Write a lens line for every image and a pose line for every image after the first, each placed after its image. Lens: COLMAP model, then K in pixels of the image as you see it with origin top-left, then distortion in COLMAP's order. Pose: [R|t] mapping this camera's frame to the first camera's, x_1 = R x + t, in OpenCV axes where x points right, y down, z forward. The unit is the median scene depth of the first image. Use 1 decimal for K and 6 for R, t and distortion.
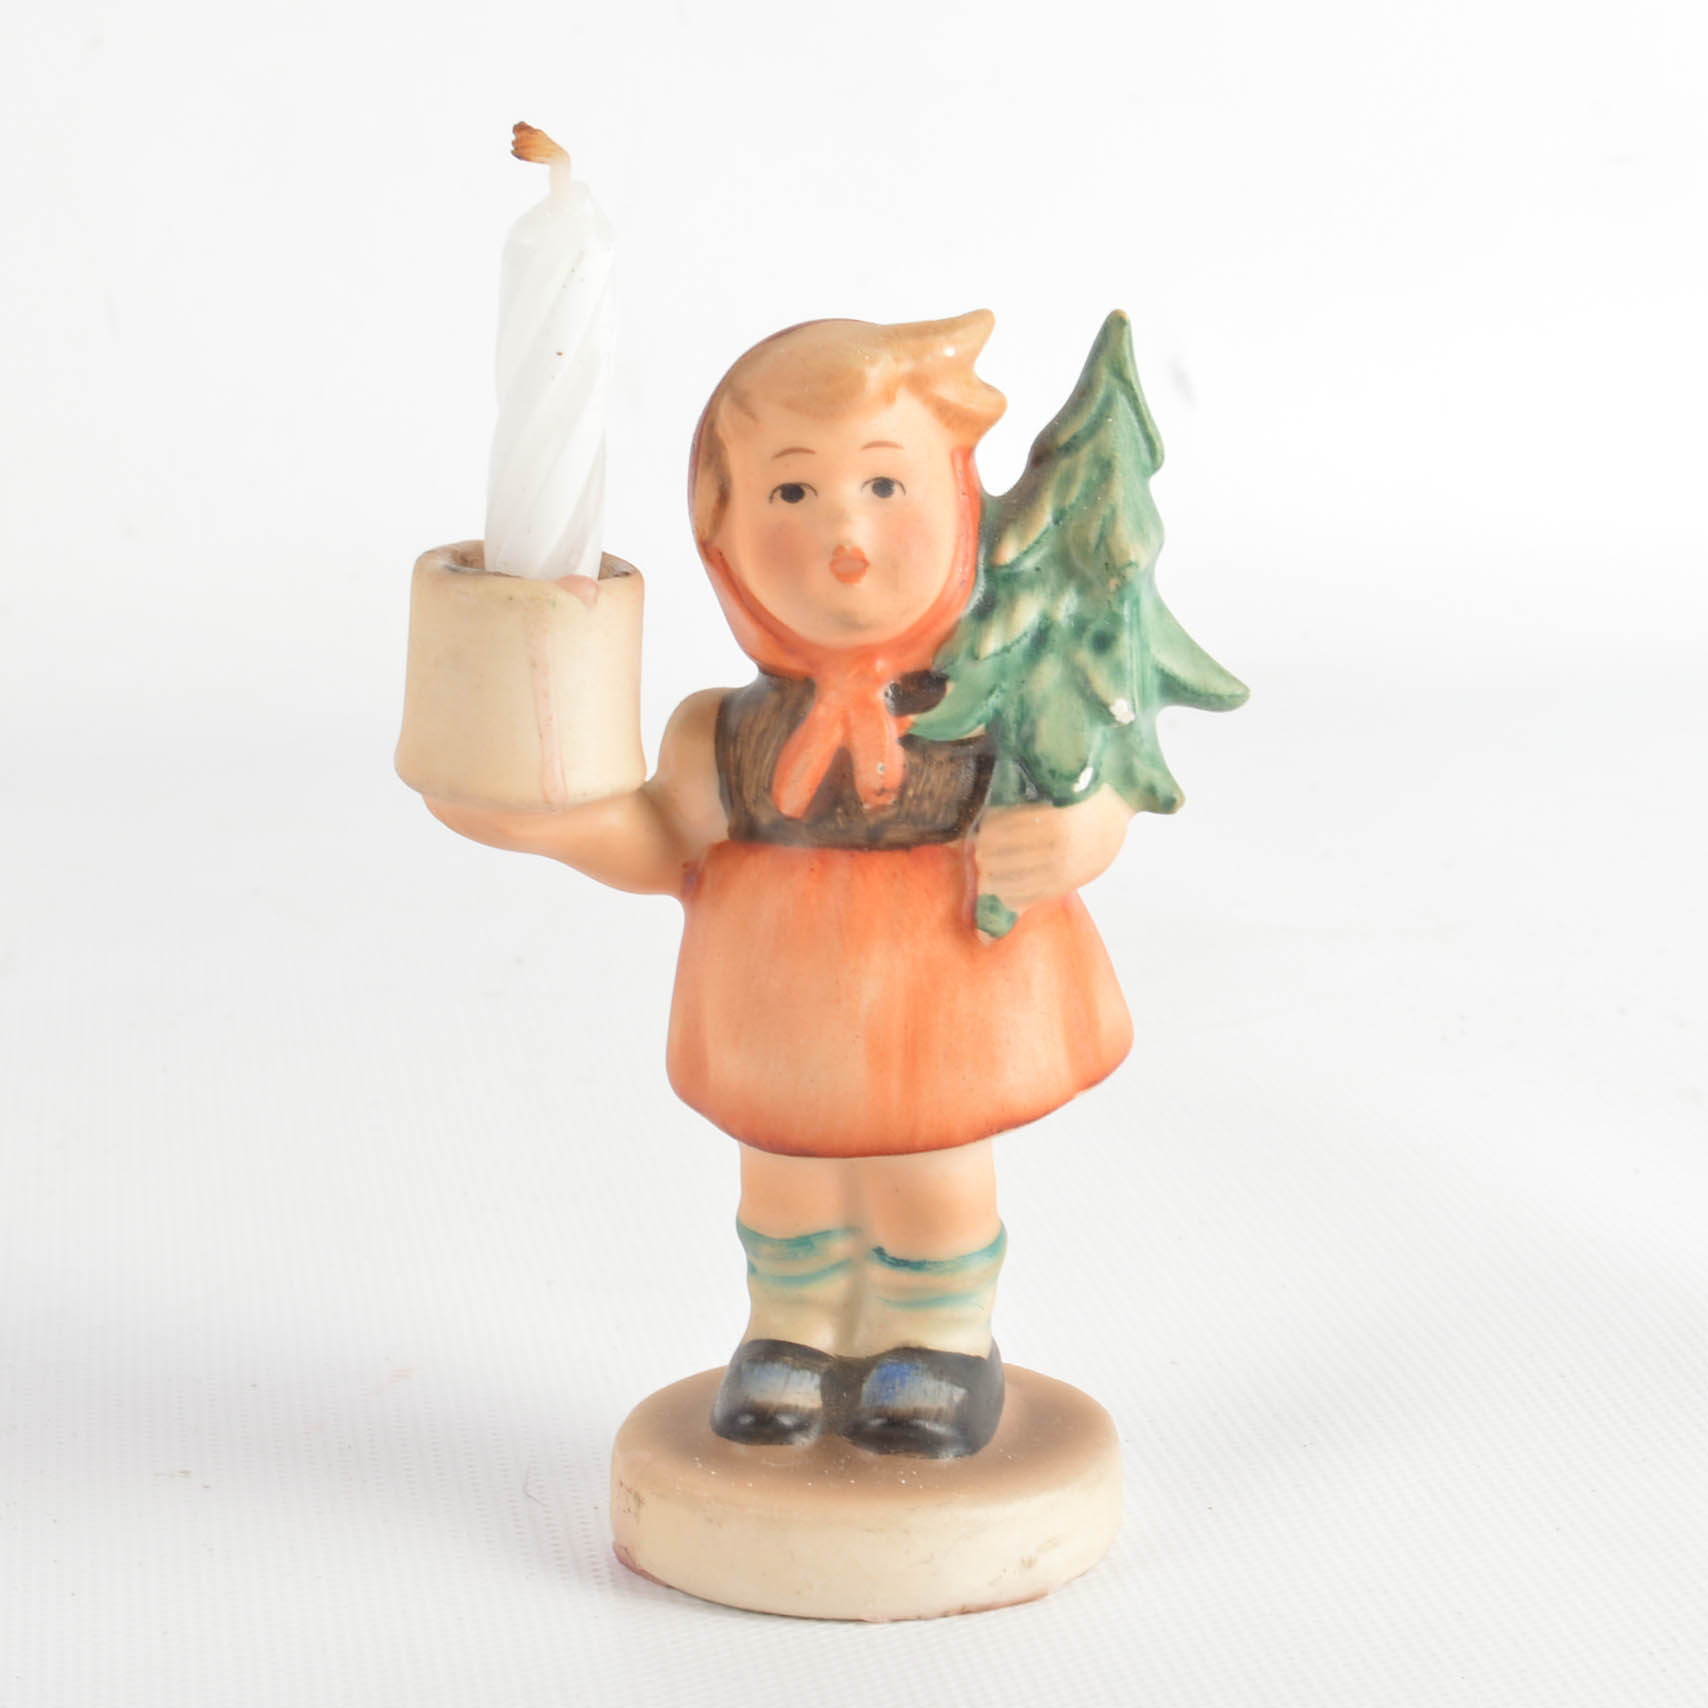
lens RADIAL K [[5826.4, 0, 850.5], [0, 5826.4, 842.9], [0, 0, 1]] dist [0.180877, 0.000000]
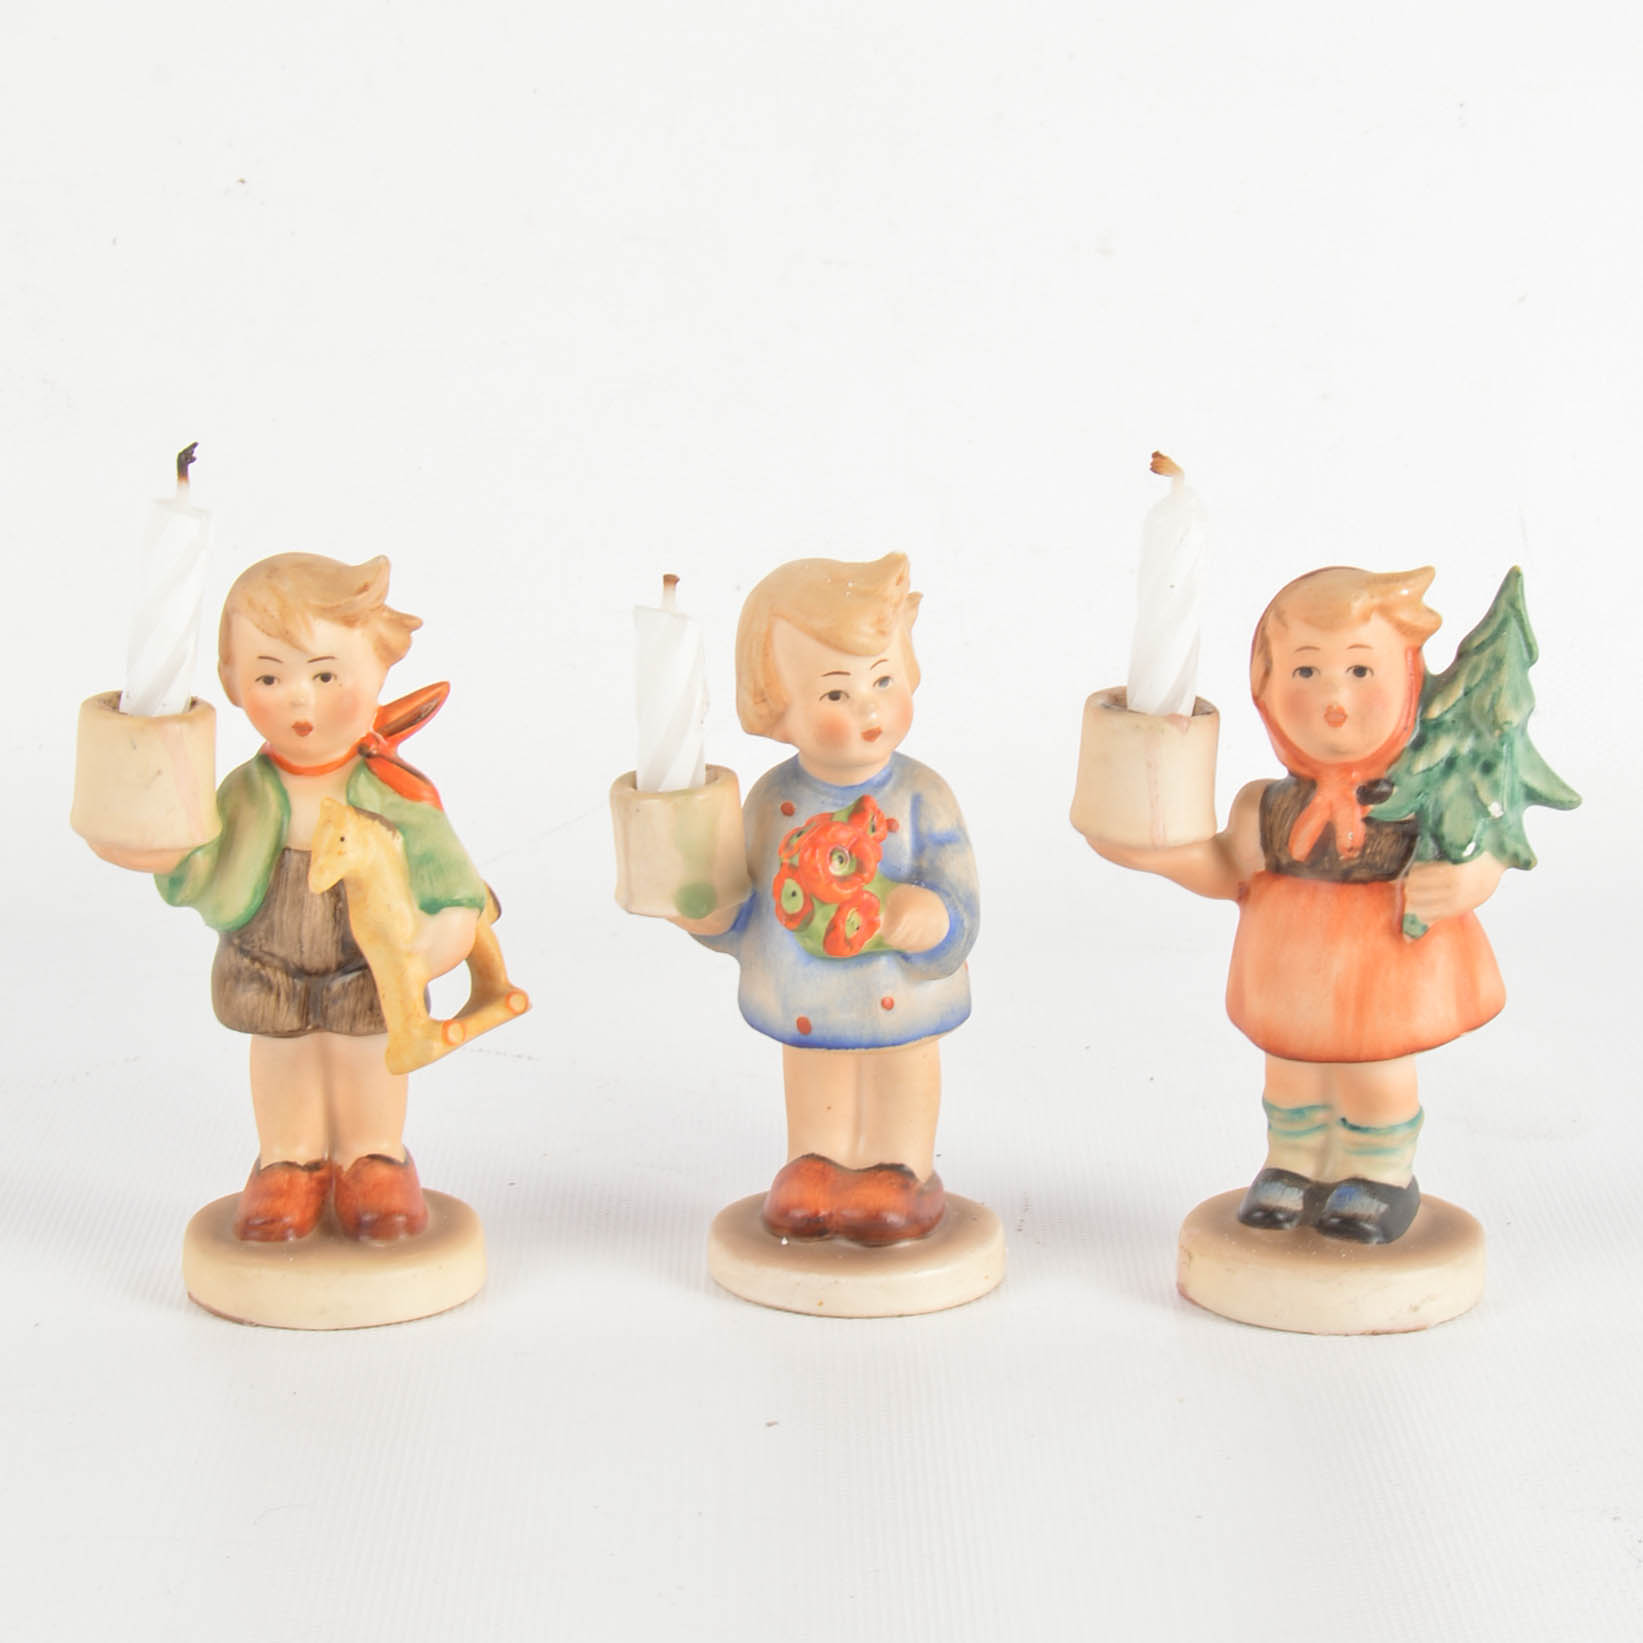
lens RADIAL K [[5604.6, 0, 819.4], [0, 5604.6, 823.3], [0, 0, 1]] dist [0.180877, 0.000000]
pose [[0.985512, 0.053077, -0.161087, 0.114405], [-0.050420, 0.998517, 0.020542, -0.041672], [0.161938, -0.012123, 0.986726, -0.630156]]
